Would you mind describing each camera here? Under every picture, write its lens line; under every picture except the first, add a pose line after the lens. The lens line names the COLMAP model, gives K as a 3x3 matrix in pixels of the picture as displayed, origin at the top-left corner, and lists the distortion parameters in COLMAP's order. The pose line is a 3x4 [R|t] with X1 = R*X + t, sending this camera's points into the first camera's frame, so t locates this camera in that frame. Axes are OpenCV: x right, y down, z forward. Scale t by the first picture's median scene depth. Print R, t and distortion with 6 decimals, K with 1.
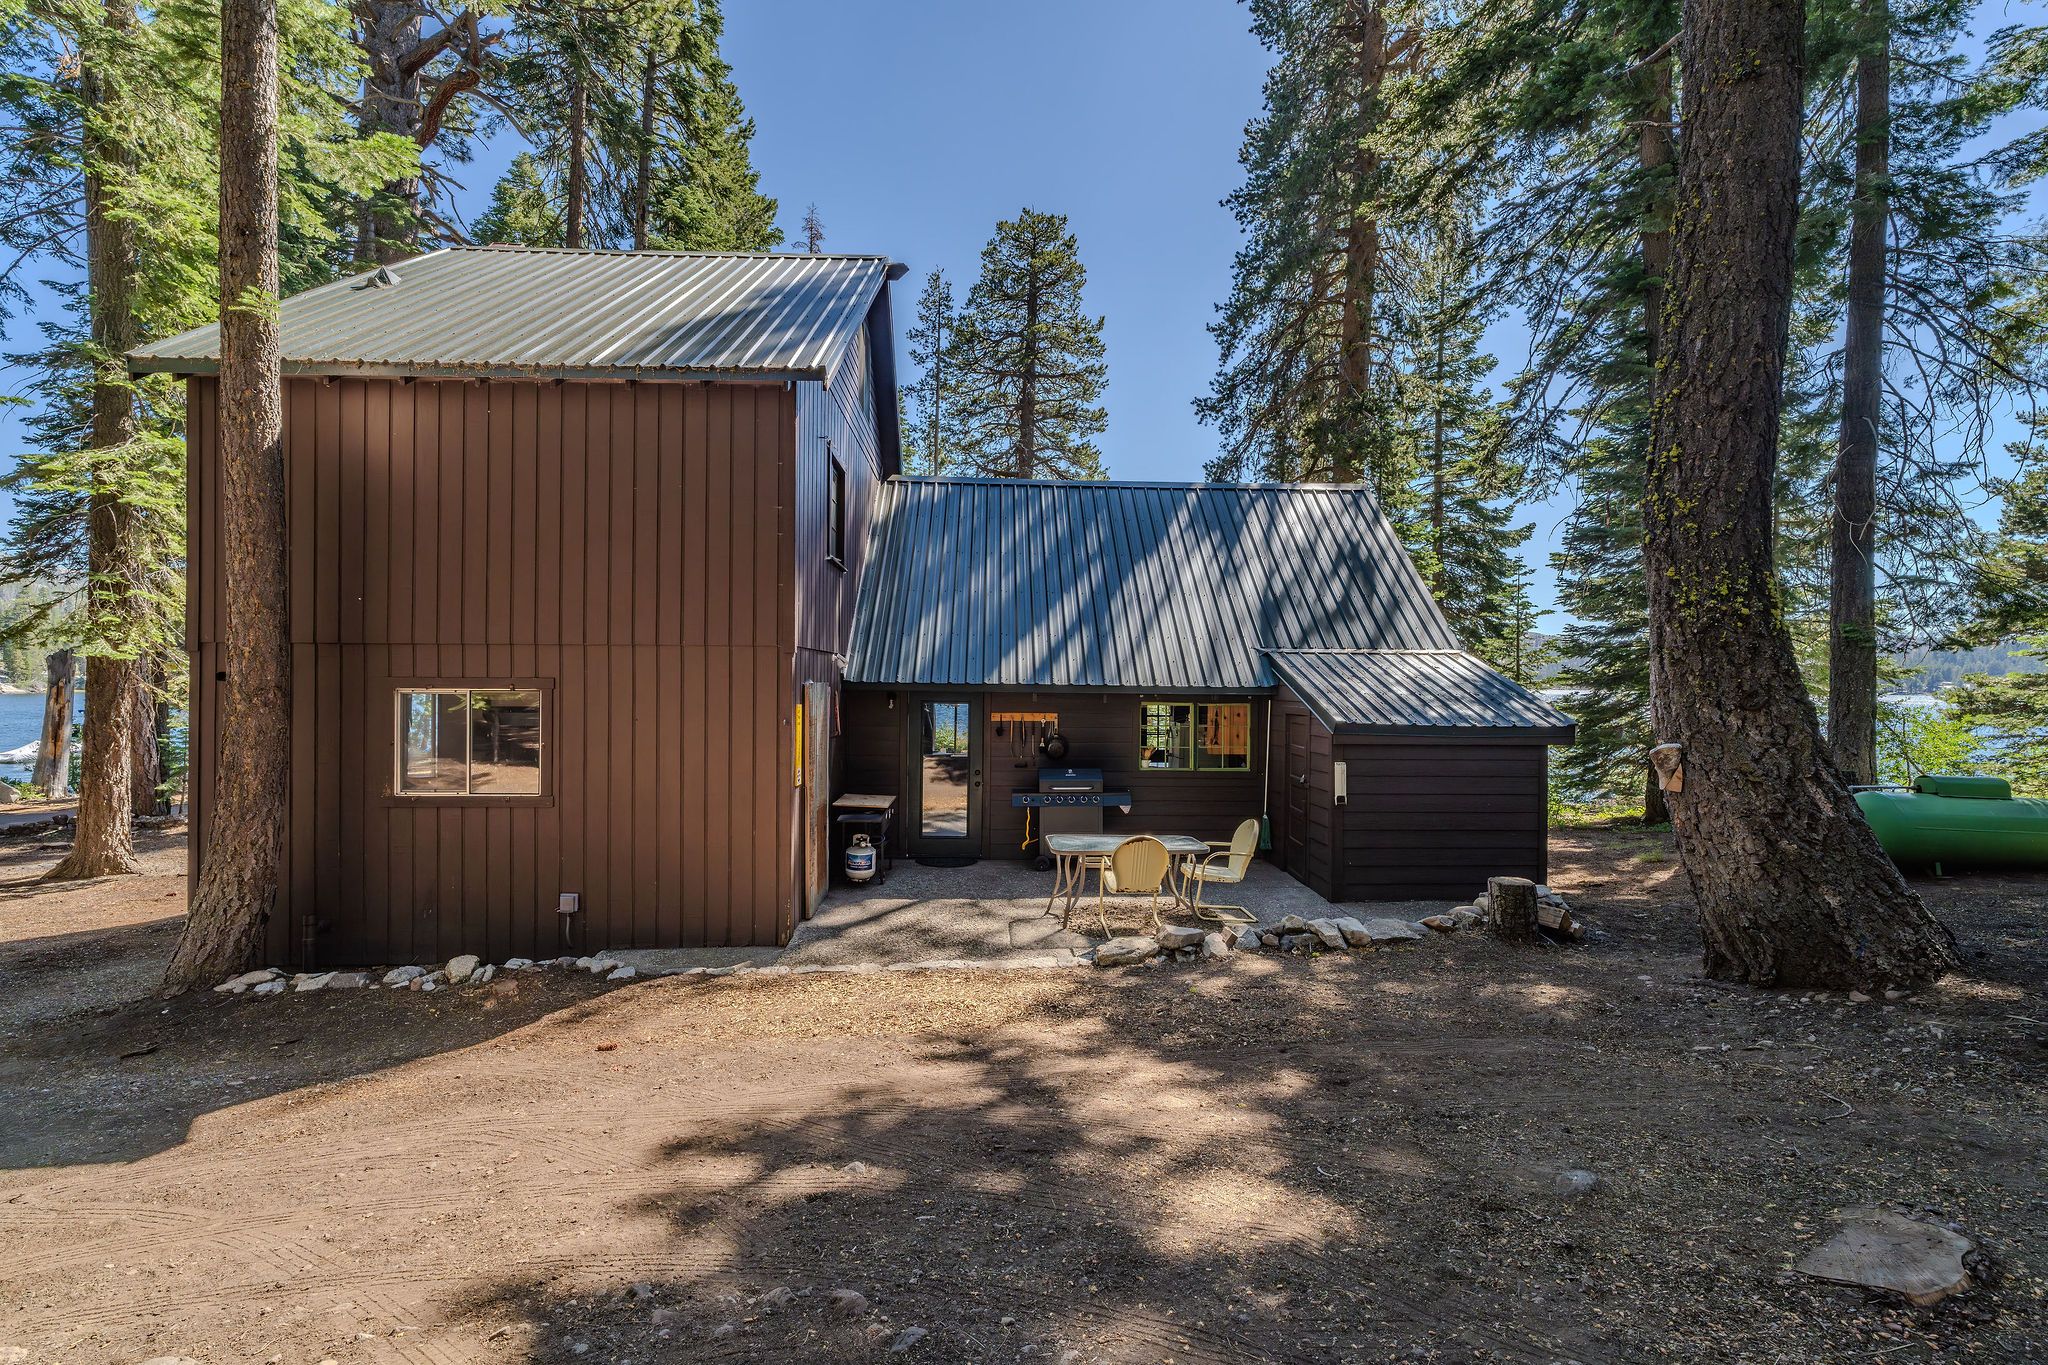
lens RADIAL K [[916.3, 0, 1026.1], [0, 916.3, 681.2], [0, 0, 1]] dist [-0.006909, 0.001932]
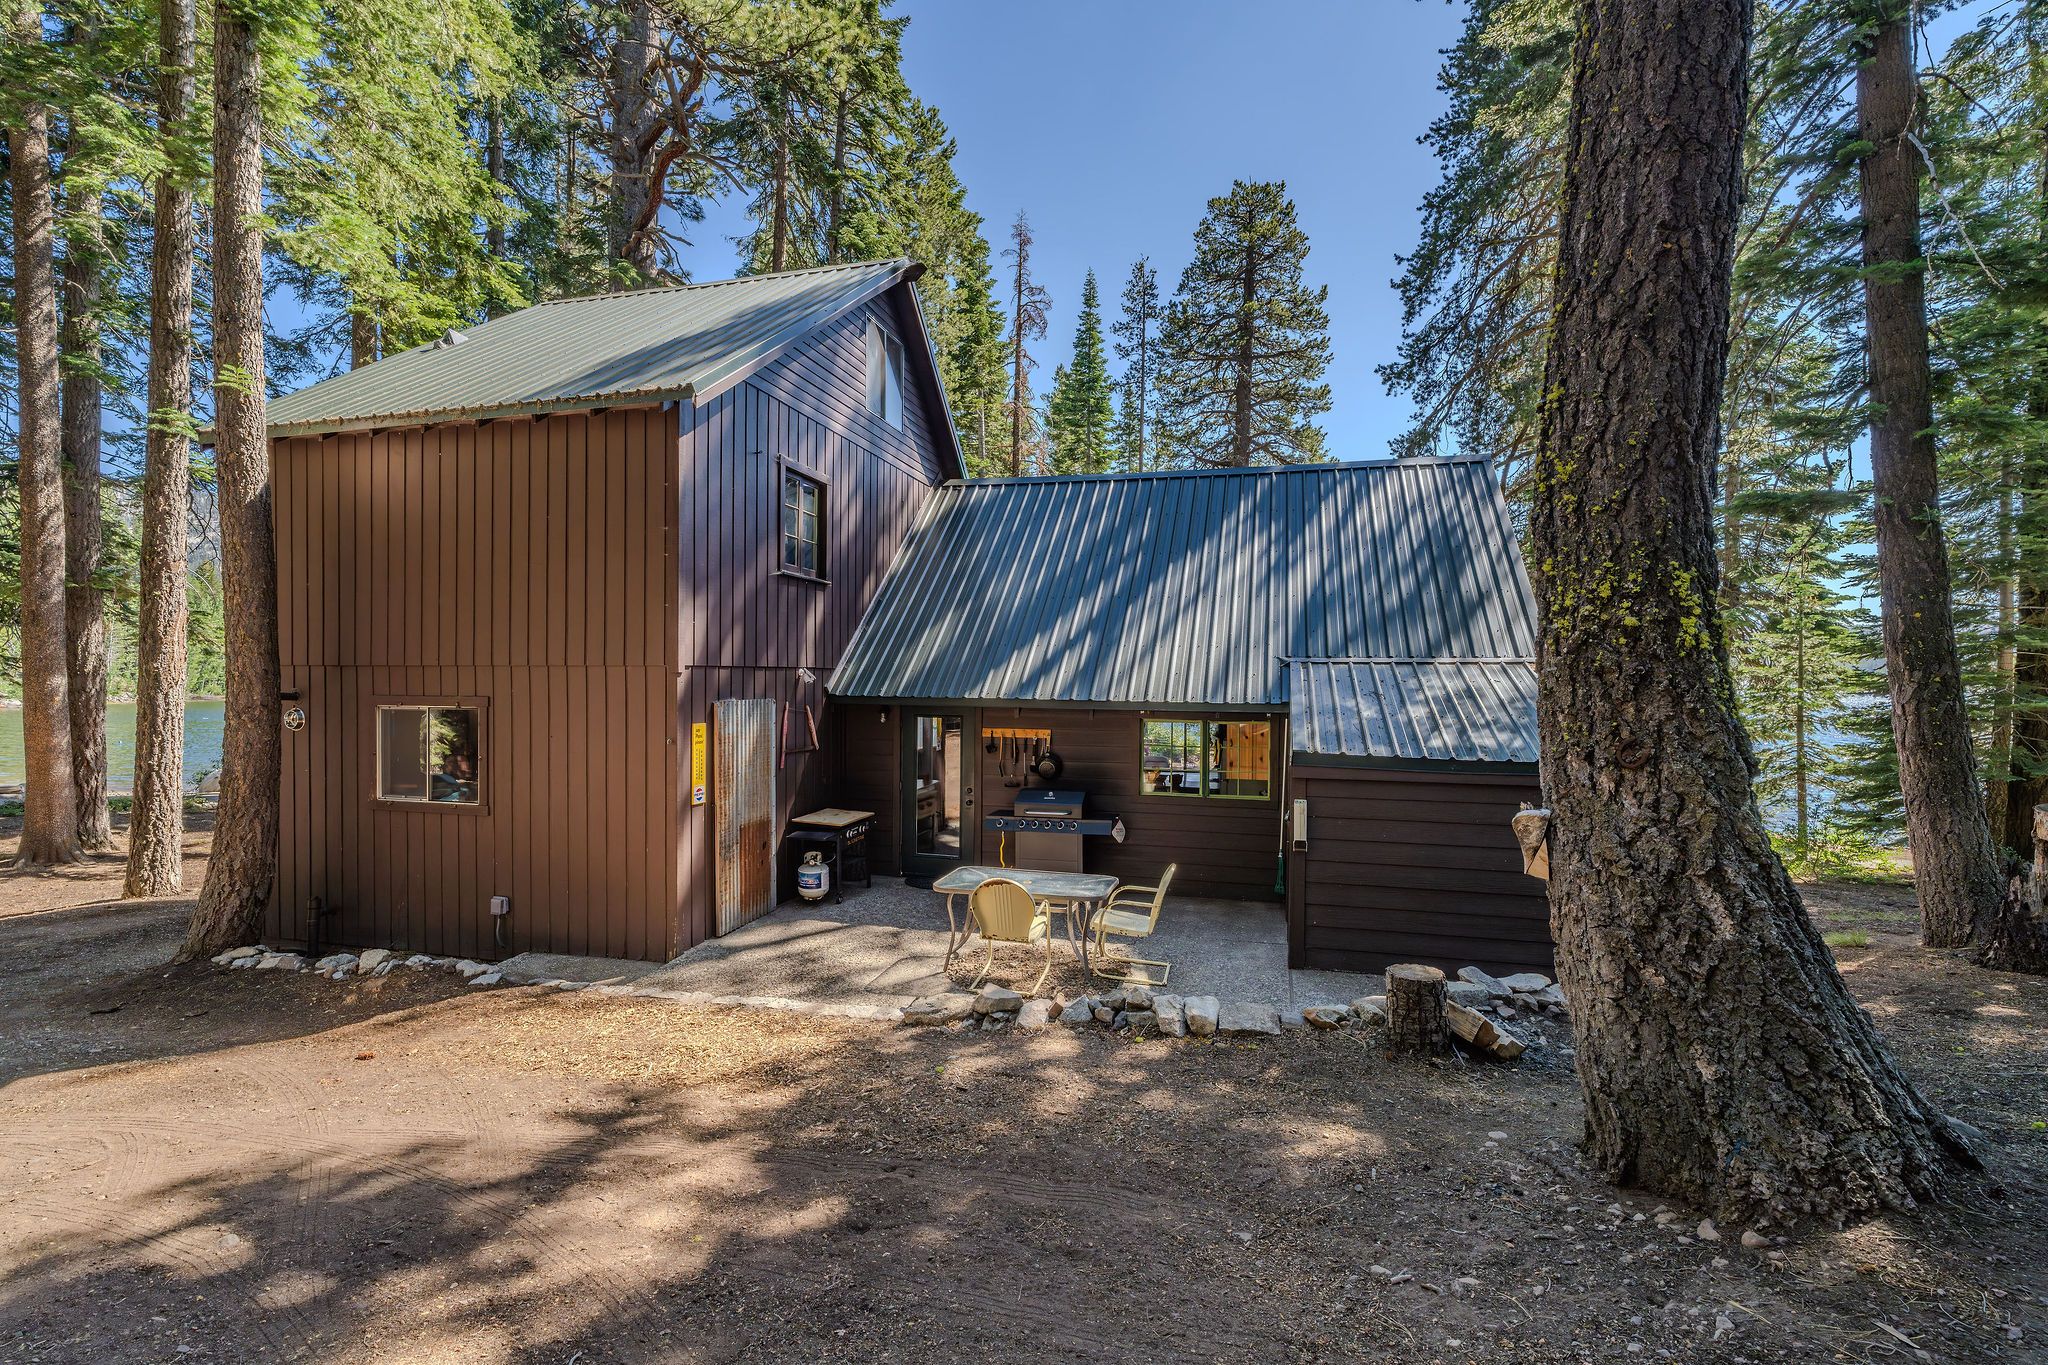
lens RADIAL K [[917.4, 0, 1014.8], [0, 917.4, 684.5], [0, 0, 1]] dist [-0.007481, 0.001157]
pose [[0.953792, 0.001423, -0.300463, 0.331712], [0.001014, 0.999968, 0.007953, -0.021281], [0.300465, -0.007890, 0.953760, 0.128812]]
